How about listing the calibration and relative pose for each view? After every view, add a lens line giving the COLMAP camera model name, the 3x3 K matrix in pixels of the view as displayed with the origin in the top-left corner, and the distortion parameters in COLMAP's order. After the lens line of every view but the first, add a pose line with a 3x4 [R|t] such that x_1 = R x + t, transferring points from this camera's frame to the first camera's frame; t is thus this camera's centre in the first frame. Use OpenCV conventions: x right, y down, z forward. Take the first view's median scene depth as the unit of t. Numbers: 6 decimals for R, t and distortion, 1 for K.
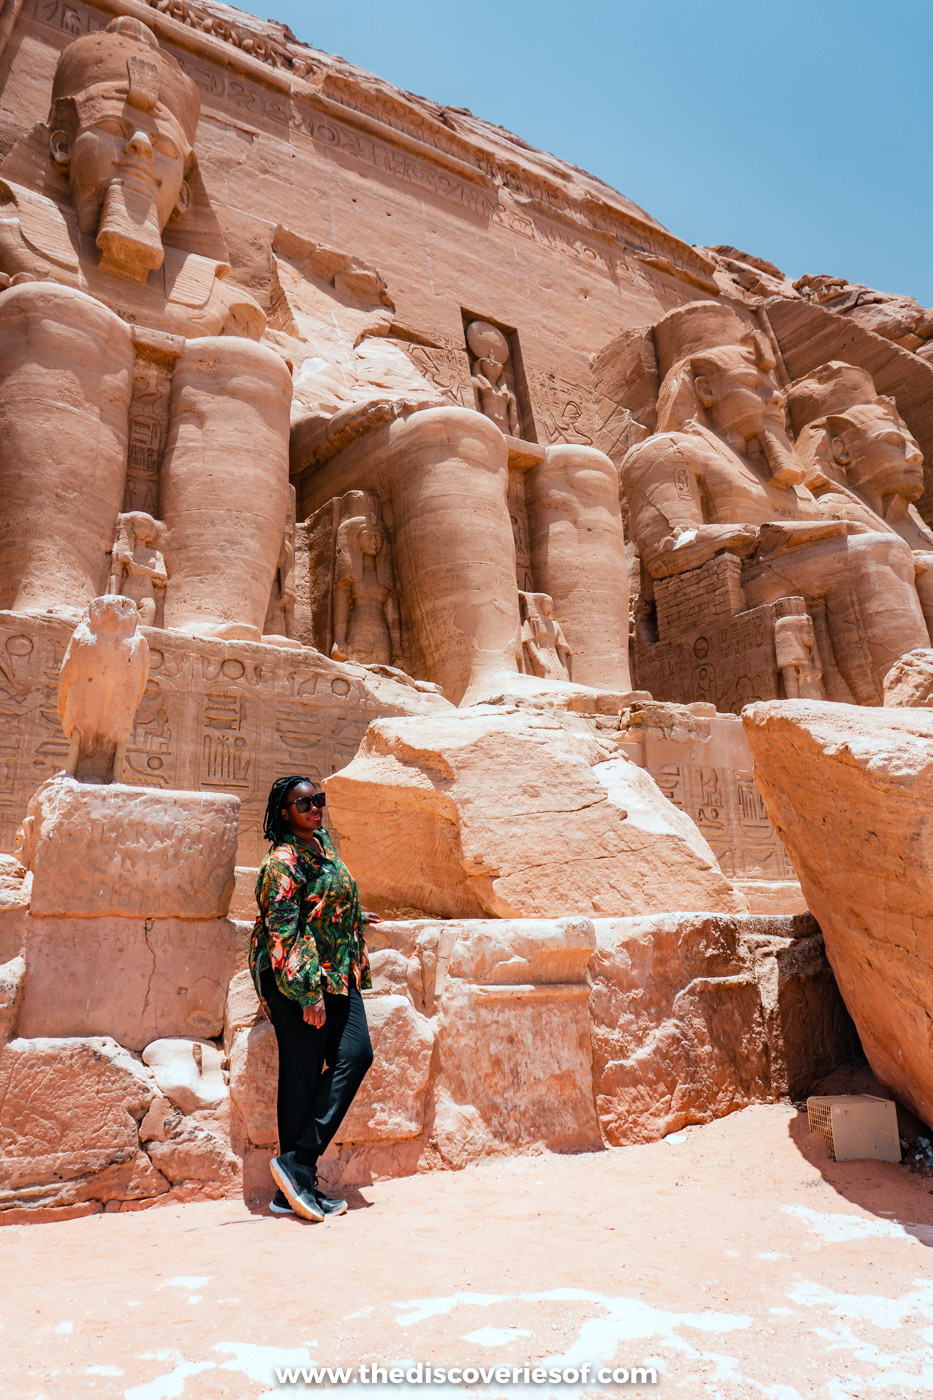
lens RADIAL K [[963.9, 0, 462.6], [0, 963.9, 698.2], [0, 0, 1]] dist [-0.017959, -0.007267]
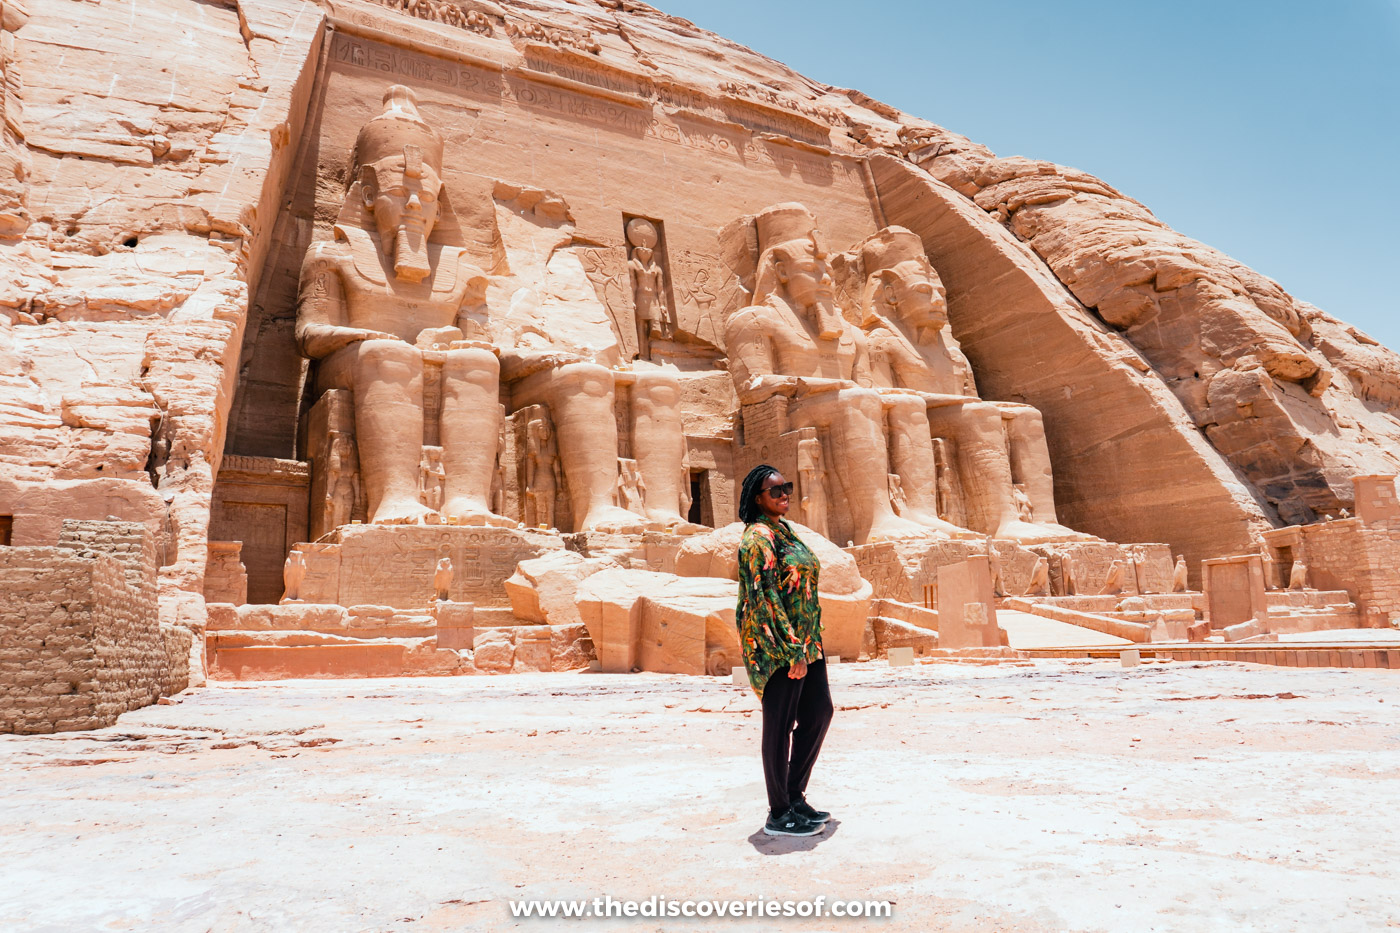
lens RADIAL K [[1011.3, 0, 705.0], [0, 1011.3, 469.5], [0, 0, 1]] dist [-0.065922, 0.002472]
pose [[0.999301, -0.026386, -0.026477, 0.218888], [0.028498, 0.996154, 0.082858, -0.192302], [0.024189, -0.083554, 0.996210, -0.802422]]
